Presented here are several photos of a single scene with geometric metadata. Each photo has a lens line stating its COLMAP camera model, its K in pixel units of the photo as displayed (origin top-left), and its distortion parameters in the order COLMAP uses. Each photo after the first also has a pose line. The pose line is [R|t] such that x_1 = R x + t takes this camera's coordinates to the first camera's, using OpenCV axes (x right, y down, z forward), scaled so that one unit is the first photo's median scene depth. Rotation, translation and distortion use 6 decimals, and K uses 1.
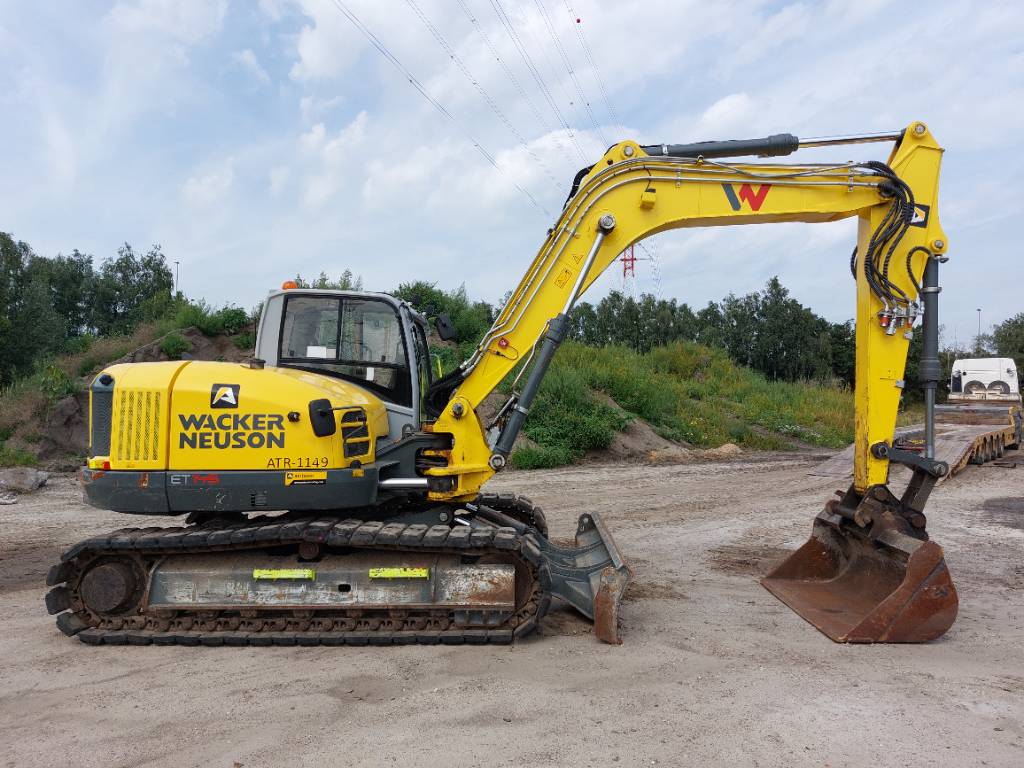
lens RADIAL K [[735.2, 0, 529.8], [0, 735.2, 376.4], [0, 0, 1]] dist [0.063993, -0.060734]
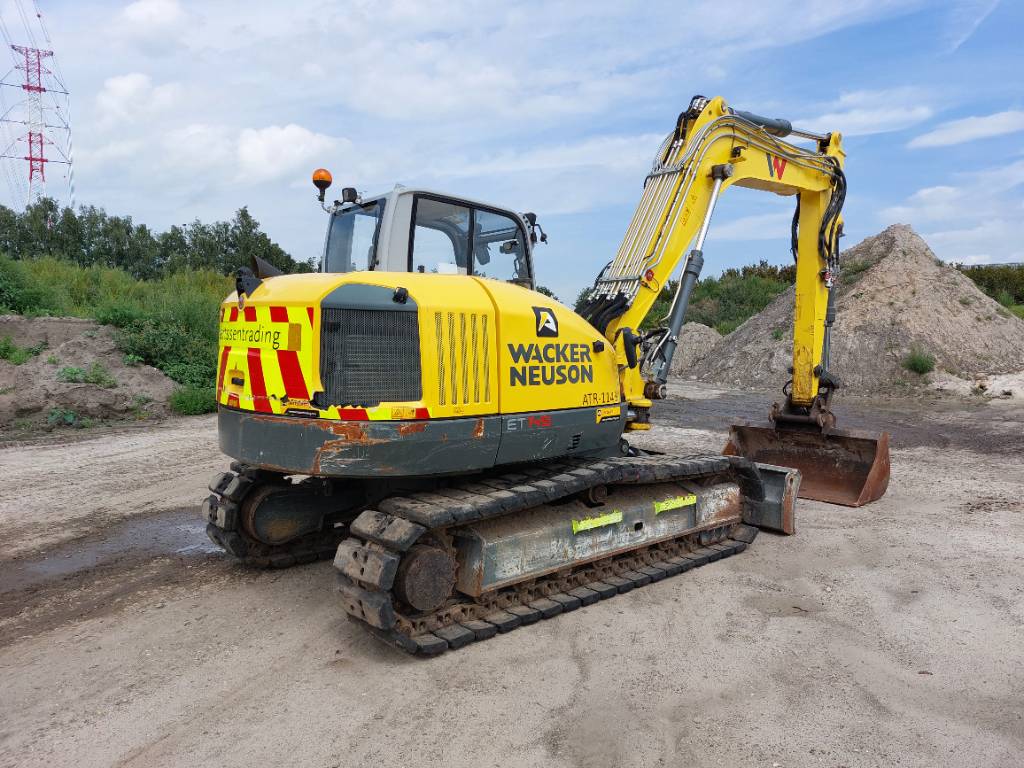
lens RADIAL K [[735.2, 0, 517.5], [0, 735.2, 375.9], [0, 0, 1]] dist [0.063993, -0.060734]
pose [[0.737481, -0.026458, 0.674850, -0.983635], [-0.032269, 0.996711, 0.074340, 0.026946], [-0.674597, -0.076600, 0.734201, 0.417707]]
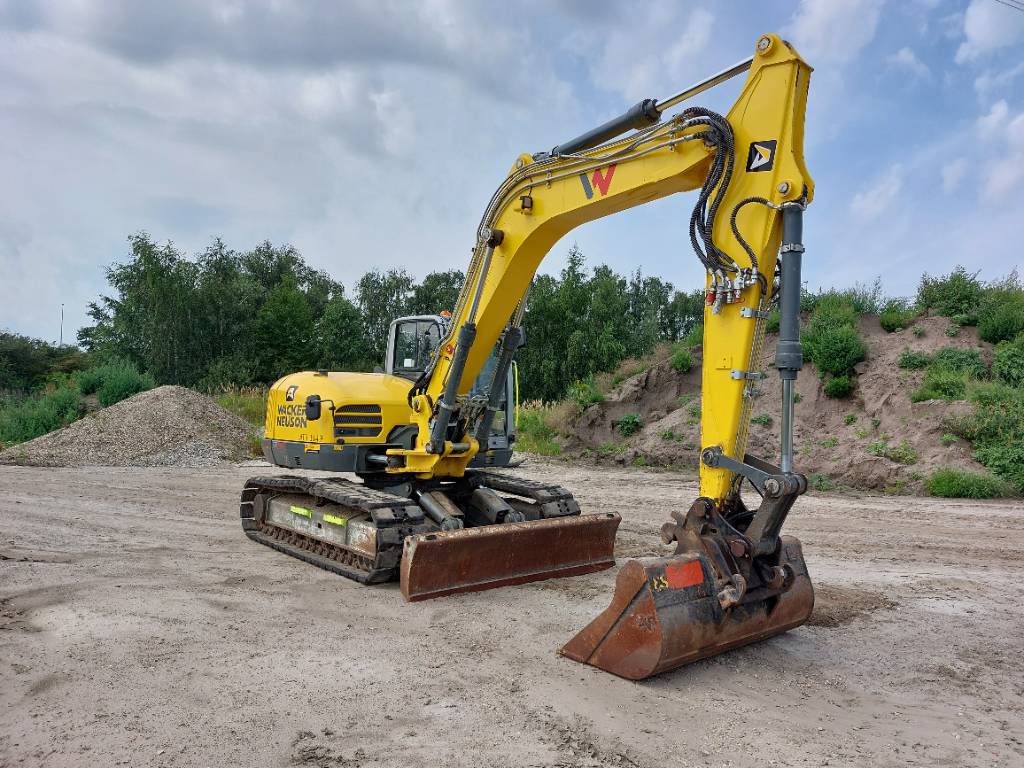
lens RADIAL K [[735.2, 0, 522.4], [0, 735.2, 382.9], [0, 0, 1]] dist [0.063993, -0.060734]
pose [[0.649065, -0.017577, -0.760530, 1.086769], [0.008512, 0.999838, -0.015843, 0.033484], [0.760686, 0.003810, 0.649109, 0.359787]]
